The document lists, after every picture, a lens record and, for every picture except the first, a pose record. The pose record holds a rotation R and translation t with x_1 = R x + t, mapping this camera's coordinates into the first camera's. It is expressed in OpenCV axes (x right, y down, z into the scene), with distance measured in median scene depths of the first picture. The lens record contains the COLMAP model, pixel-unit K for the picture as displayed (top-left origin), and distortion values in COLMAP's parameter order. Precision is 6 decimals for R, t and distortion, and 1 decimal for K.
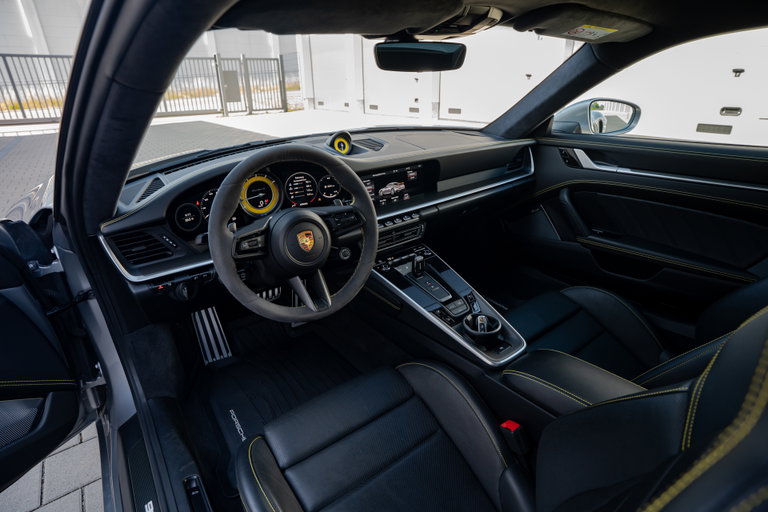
lens RADIAL K [[426.8, 0, 382.7], [0, 426.8, 247.1], [0, 0, 1]] dist [-0.039483, 0.008515]
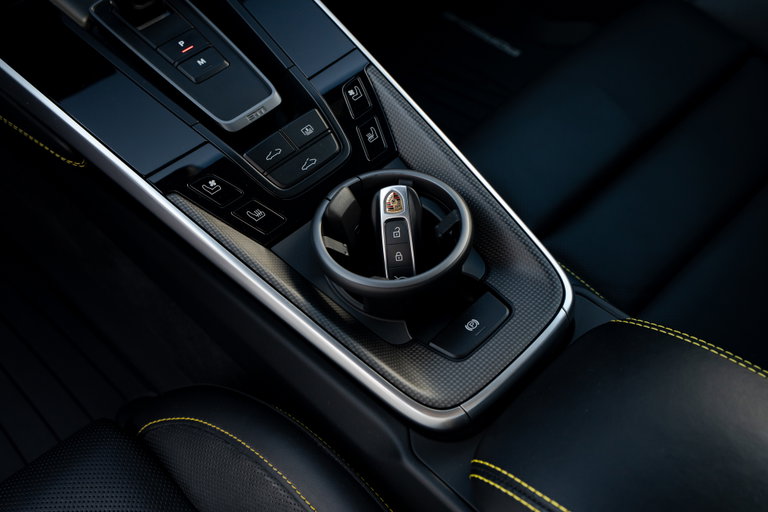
lens RADIAL K [[746.5, 0, 385.6], [0, 746.5, 255.3], [0, 0, 1]] dist [0.094689, 0.000000]
pose [[0.990698, -0.117396, 0.068811, 0.165931], [0.073624, 0.887706, 0.454485, 0.003647], [-0.114439, -0.445191, 0.888092, 0.519257]]
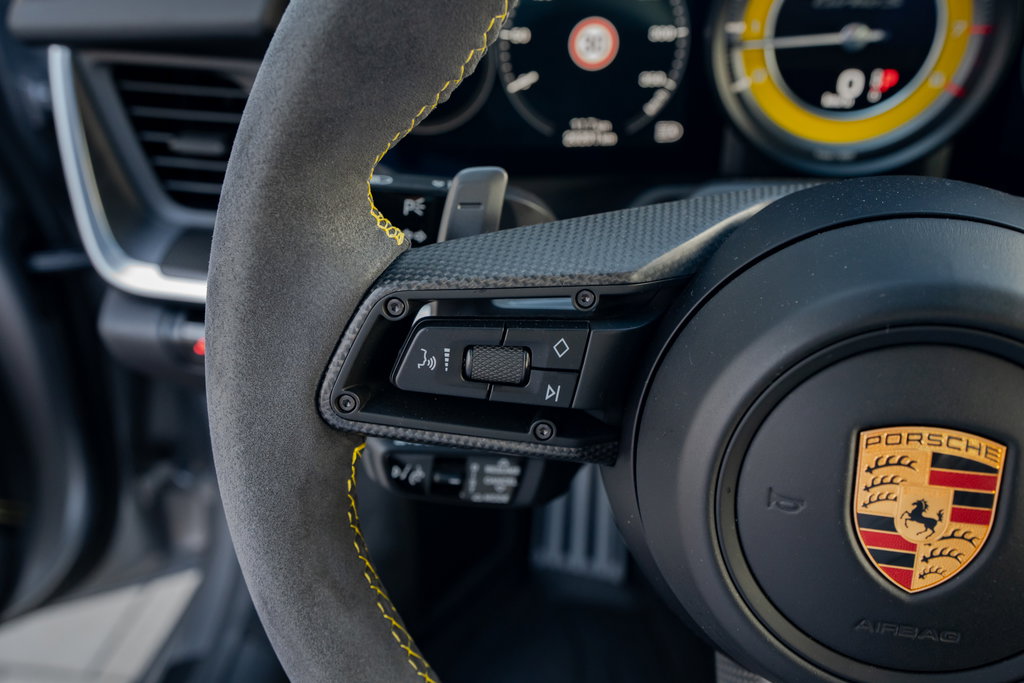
lens RADIAL K [[995.3, 0, 518.8], [0, 995.3, 338.3], [0, 0, 1]] dist [0.094689, 0.000000]
pose [[0.687355, 0.401643, -0.605166, -0.073650], [-0.295607, 0.915761, 0.272028, -0.070037], [0.663445, -0.008089, 0.748181, 0.516910]]
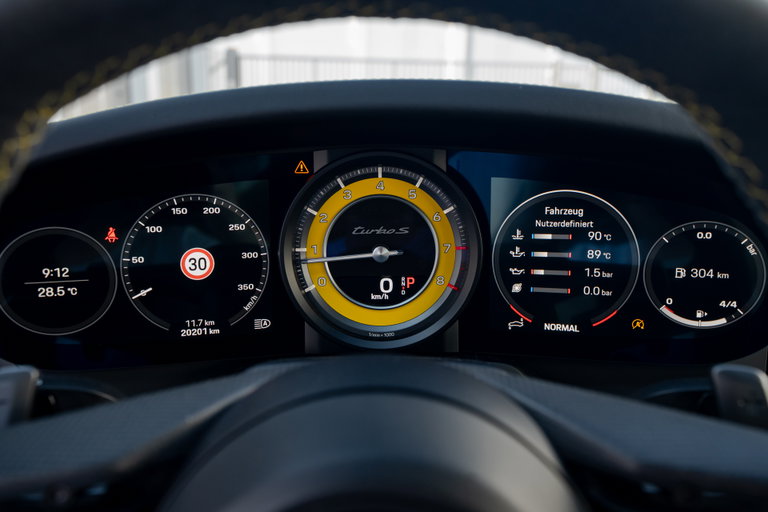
lens RADIAL K [[625.2, 0, 383.5], [0, 625.2, 258.0], [0, 0, 1]] dist [0.045345, -0.004175]
pose [[0.811503, 0.173546, -0.557982, -0.072215], [-0.252244, 0.965369, -0.066599, -0.081863], [0.527101, 0.194793, 0.827176, 0.598559]]
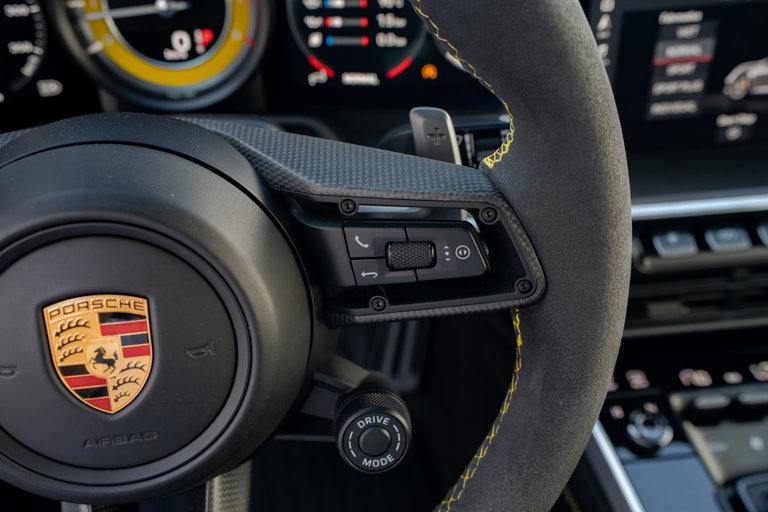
lens RADIAL K [[746.5, 0, 376.6], [0, 746.5, 253.6], [0, 0, 1]] dist [0.094689, 0.000000]
pose [[0.881313, 0.283549, -0.378004, 0.005158], [-0.207847, 0.951028, 0.228793, -0.095932], [0.424366, -0.123071, 0.897088, 0.564358]]
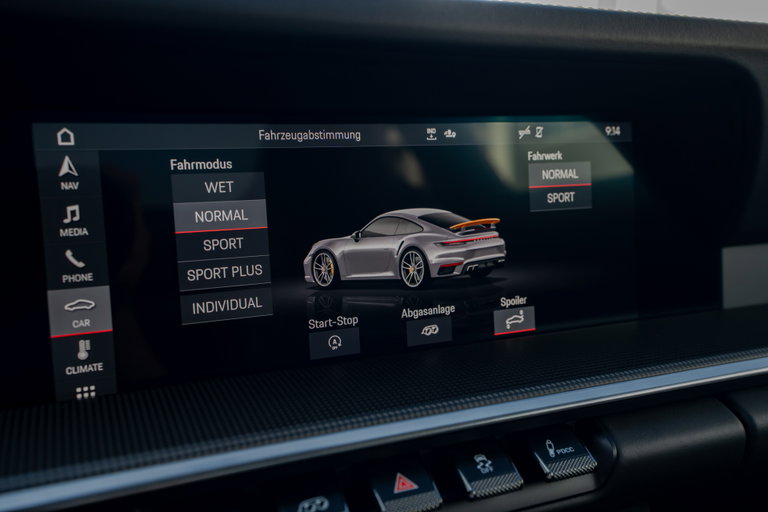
lens RADIAL K [[746.5, 0, 385.3], [0, 746.5, 254.6], [0, 0, 1]] dist [0.094689, 0.000000]
pose [[0.977721, 0.056415, -0.202186, 0.066546], [-0.104173, 0.966630, -0.234040, -0.075103], [0.182236, 0.249888, 0.950971, 0.766283]]
